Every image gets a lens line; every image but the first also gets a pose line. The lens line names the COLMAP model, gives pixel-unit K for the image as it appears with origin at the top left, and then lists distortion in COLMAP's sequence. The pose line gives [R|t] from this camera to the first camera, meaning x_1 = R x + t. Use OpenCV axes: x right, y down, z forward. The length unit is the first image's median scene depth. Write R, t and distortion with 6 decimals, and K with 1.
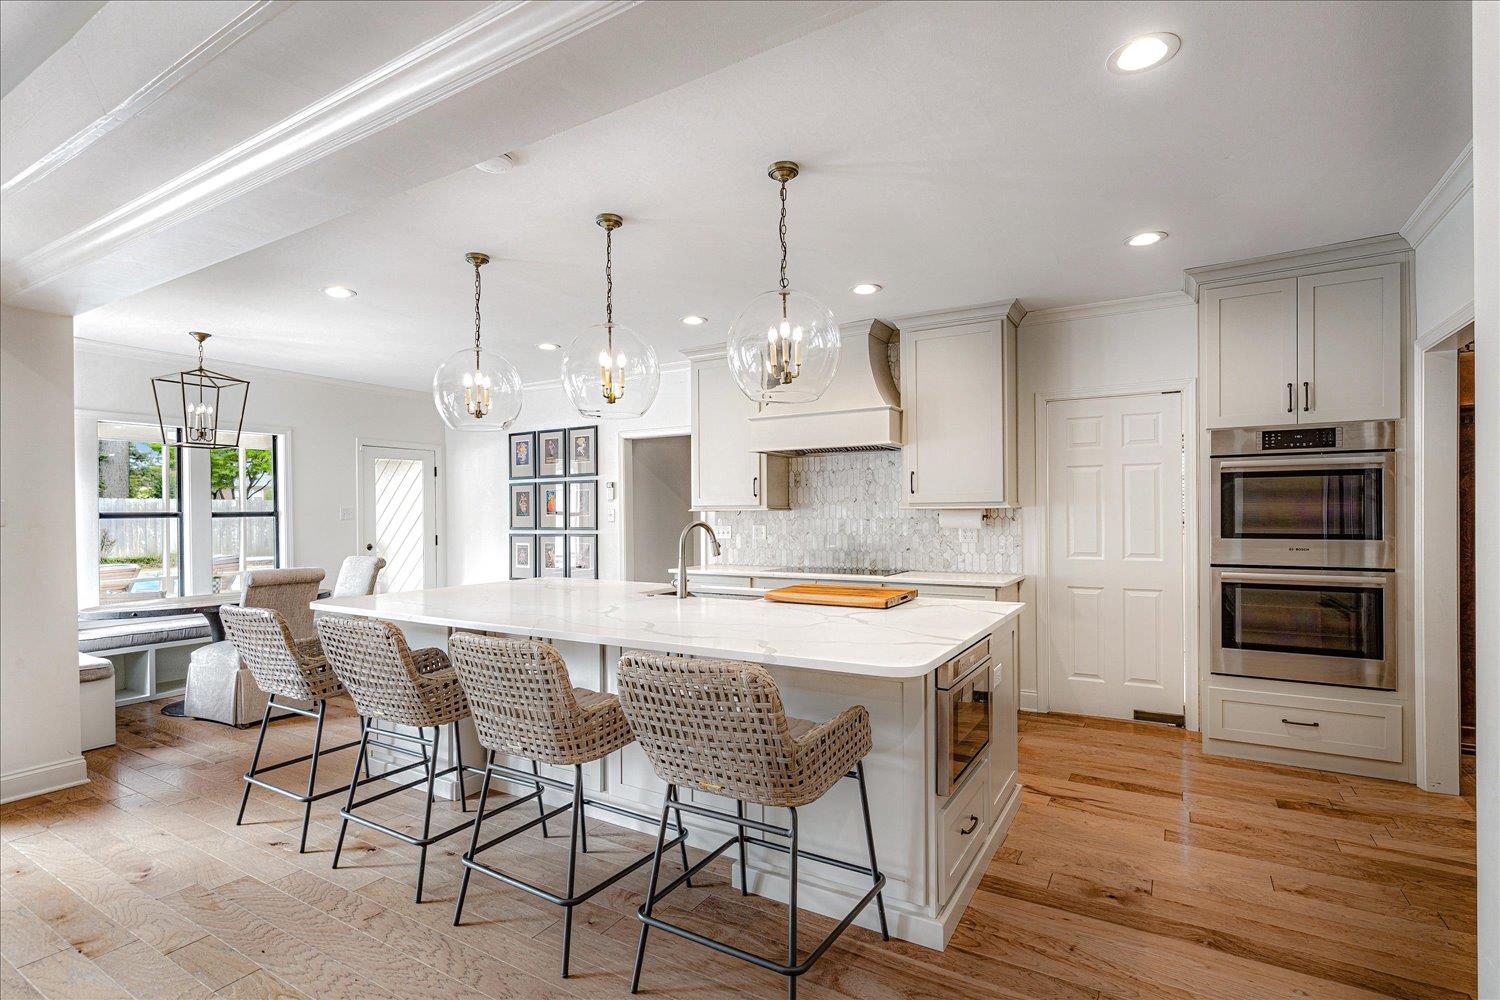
lens RADIAL K [[721.5, 0, 751.3], [0, 721.5, 510.8], [0, 0, 1]] dist [-0.000030, 0.000026]
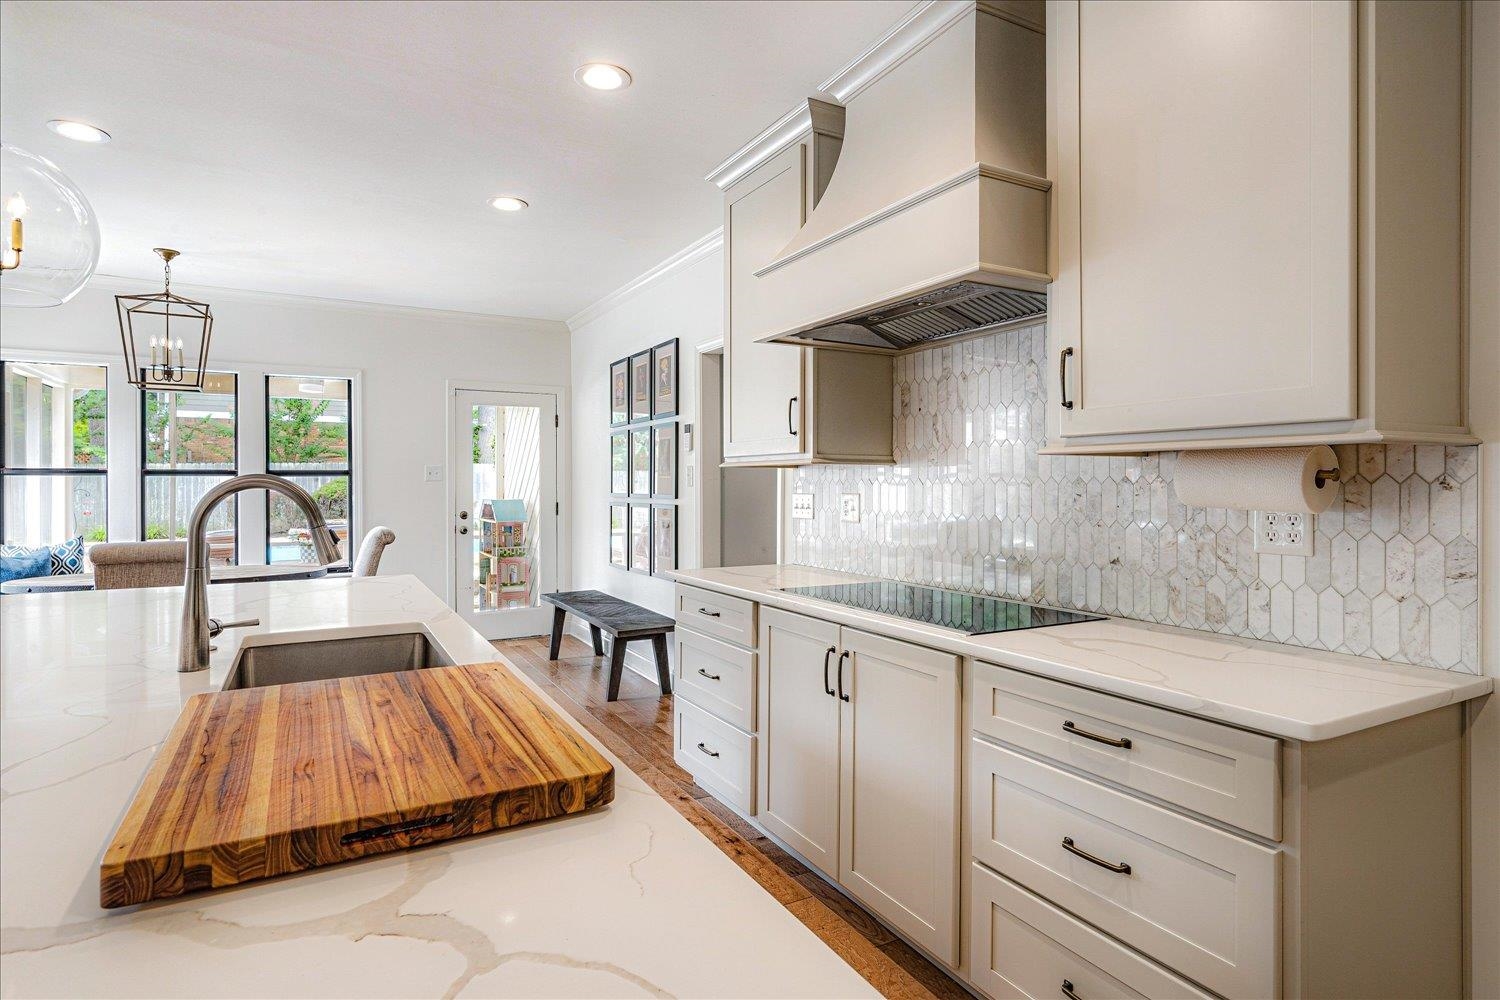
lens RADIAL K [[797.7, 0, 746.2], [0, 797.7, 486.1], [0, 0, 1]] dist [-0.000968, 0.000368]
pose [[0.863020, 0.010126, -0.505069, 0.241955], [-0.005939, 0.999933, 0.009900, 0.009034], [0.505135, -0.005545, 0.863022, 0.490889]]
